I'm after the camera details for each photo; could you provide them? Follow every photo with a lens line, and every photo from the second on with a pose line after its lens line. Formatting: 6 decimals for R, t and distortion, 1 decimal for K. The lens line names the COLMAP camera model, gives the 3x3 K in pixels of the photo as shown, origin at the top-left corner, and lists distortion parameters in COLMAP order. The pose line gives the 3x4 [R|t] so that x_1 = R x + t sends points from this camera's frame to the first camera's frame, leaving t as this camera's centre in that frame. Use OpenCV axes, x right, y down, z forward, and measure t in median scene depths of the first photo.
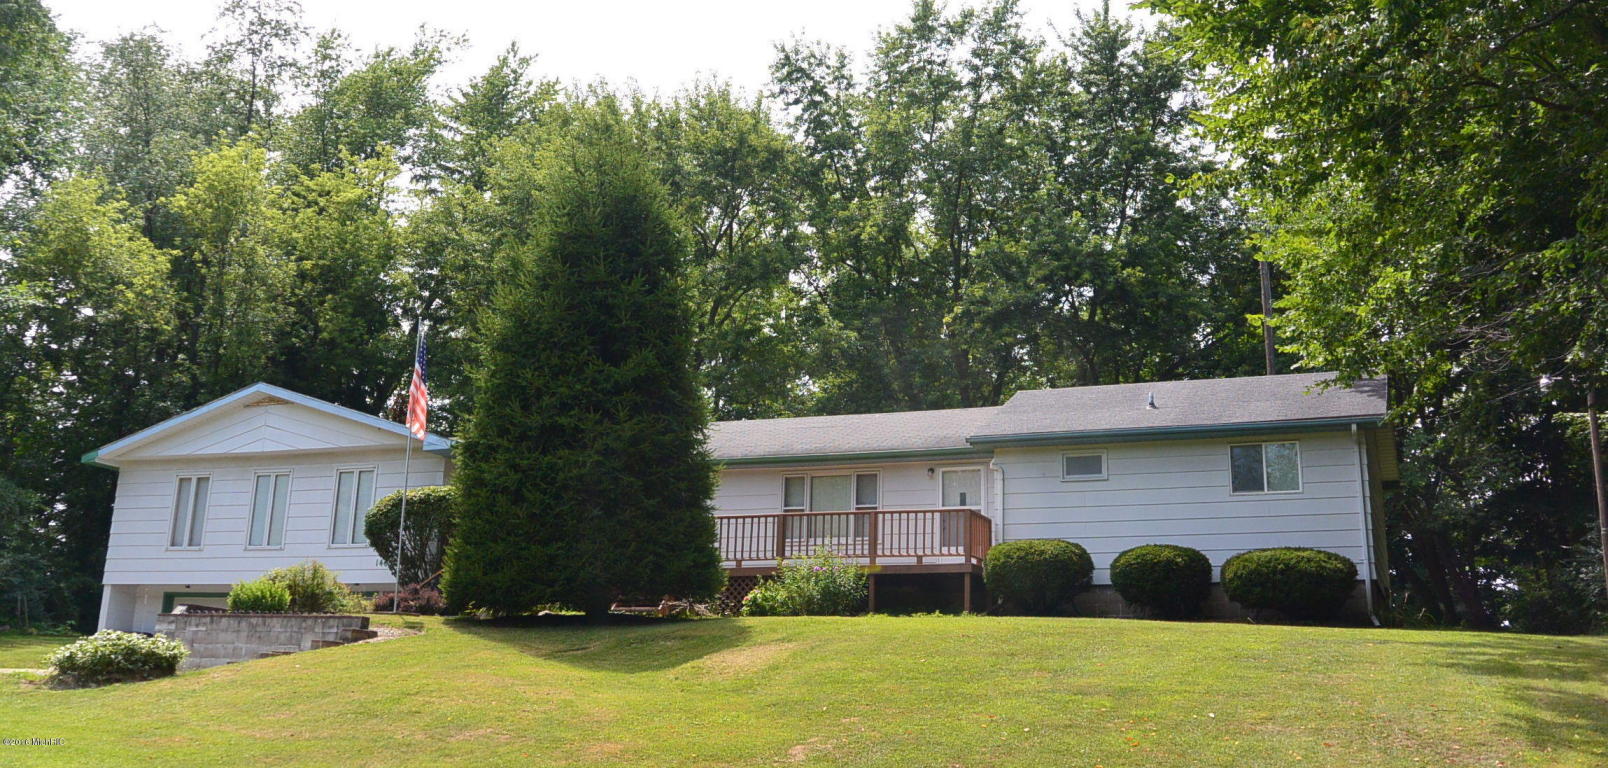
lens RADIAL K [[1498.2, 0, 803.7], [0, 1498.2, 379.8], [0, 0, 1]] dist [-0.071902, 0.000000]
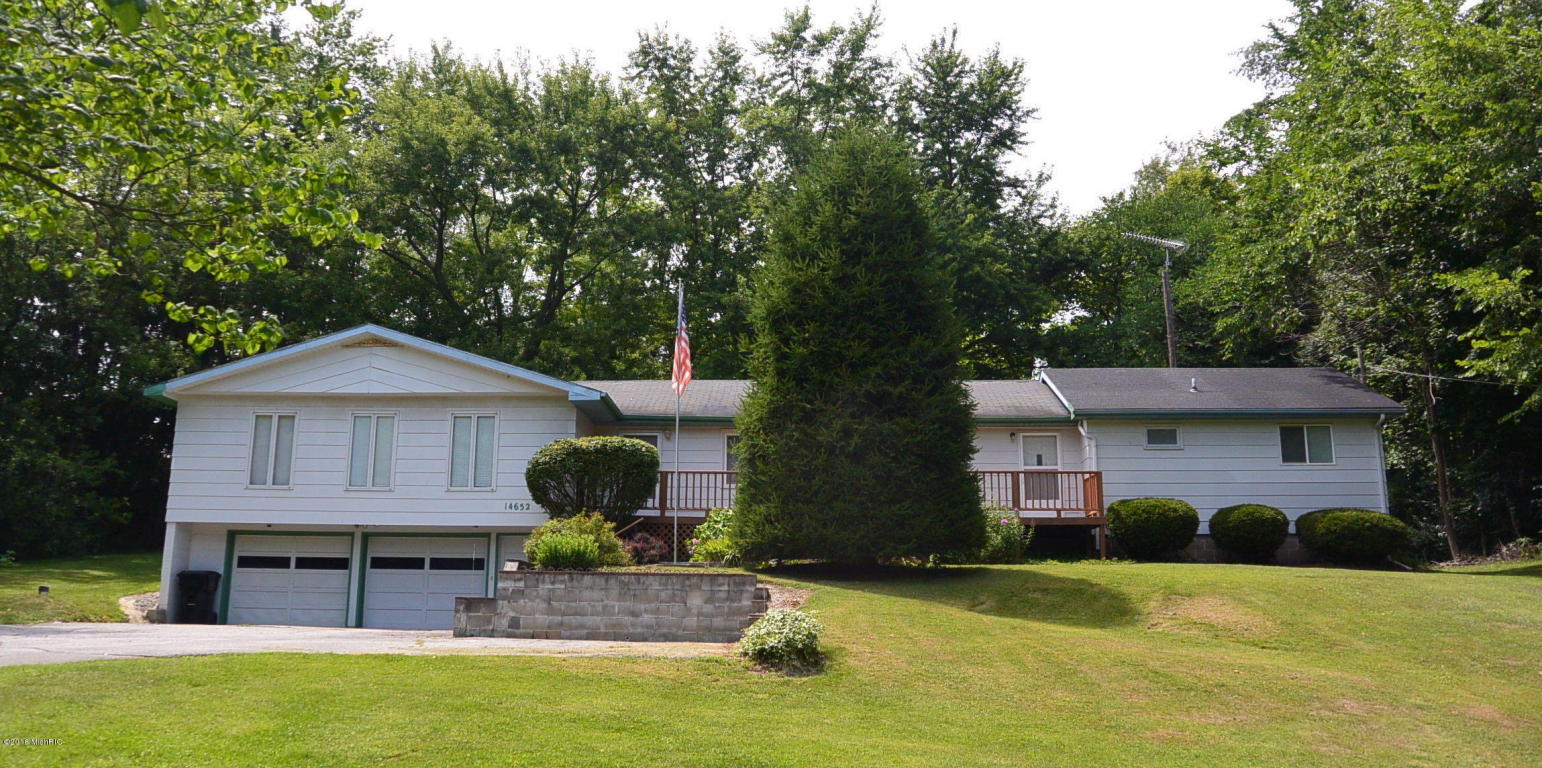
lens RADIAL K [[1267.1, 0, 771.5], [0, 1267.1, 384.5], [0, 0, 1]] dist [-0.081332, -0.004975]
pose [[0.944284, 0.042492, 0.326377, -0.389550], [-0.057825, 0.997625, 0.037416, -0.004774], [-0.324012, -0.054204, 0.944499, 0.112780]]
